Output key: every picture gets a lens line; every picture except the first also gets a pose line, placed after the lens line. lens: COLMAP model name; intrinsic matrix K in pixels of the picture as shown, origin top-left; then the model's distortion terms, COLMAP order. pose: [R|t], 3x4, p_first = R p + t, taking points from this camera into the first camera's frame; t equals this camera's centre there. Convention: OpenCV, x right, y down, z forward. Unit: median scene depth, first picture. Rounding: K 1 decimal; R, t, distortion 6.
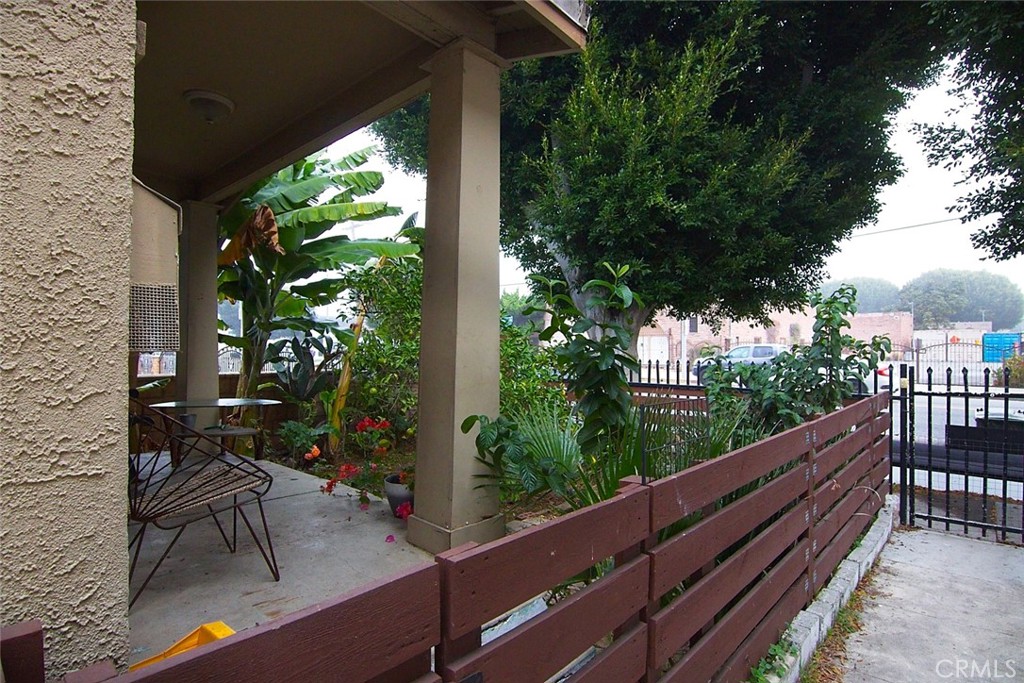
lens RADIAL K [[544.0, 0, 511.8], [0, 544.0, 343.6], [0, 0, 1]] dist [-0.029742, -0.000938]
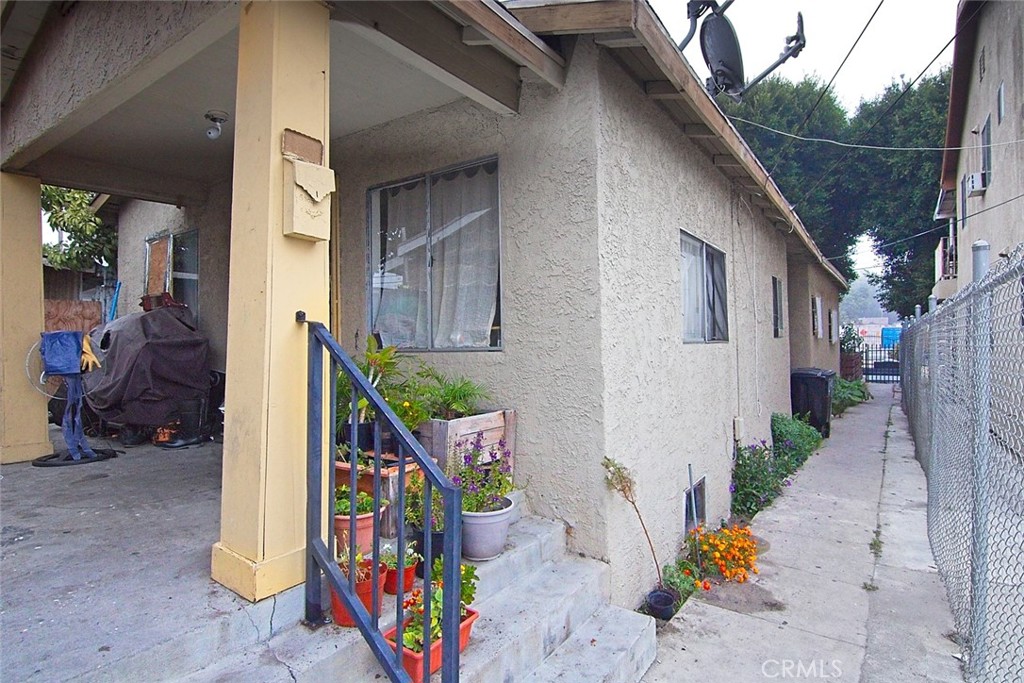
lens RADIAL K [[544.0, 0, 511.6], [0, 544.0, 338.8], [0, 0, 1]] dist [-0.029742, -0.000938]
pose [[0.992633, -0.006019, 0.121012, -1.859985], [0.005438, 0.999972, 0.005125, -0.026700], [-0.121040, -0.004429, 0.992638, -2.081519]]
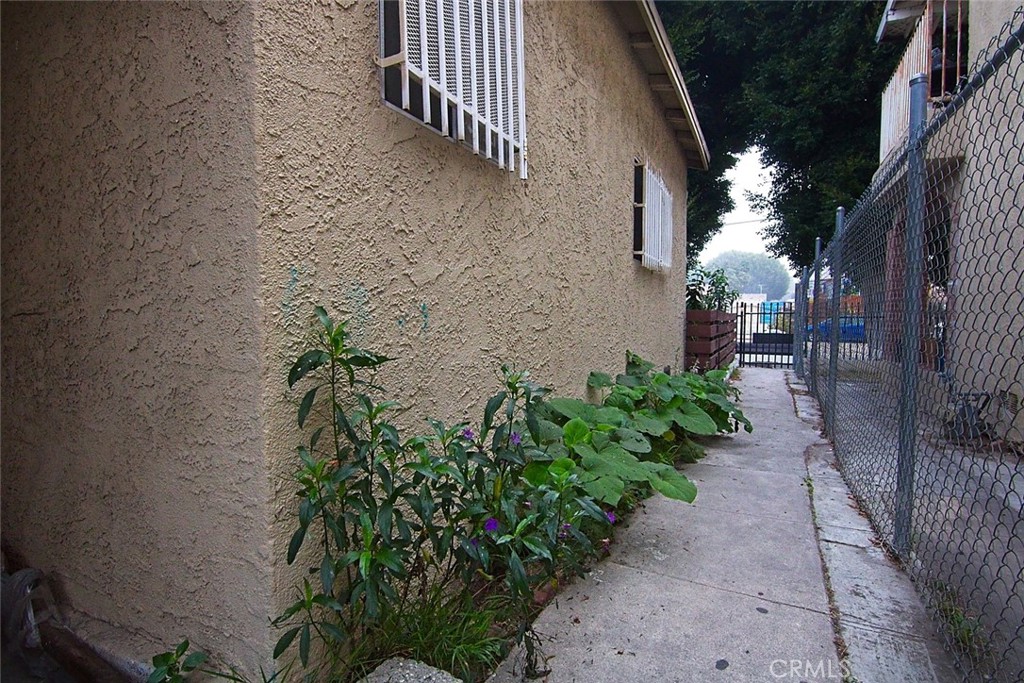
lens RADIAL K [[544.0, 0, 511.8], [0, 544.0, 342.6], [0, 0, 1]] dist [-0.029742, -0.000938]
pose [[0.956214, -0.005383, 0.292618, -0.761700], [-0.012342, 0.998200, 0.058696, 0.069861], [-0.292407, -0.059737, 0.954426, -0.810459]]
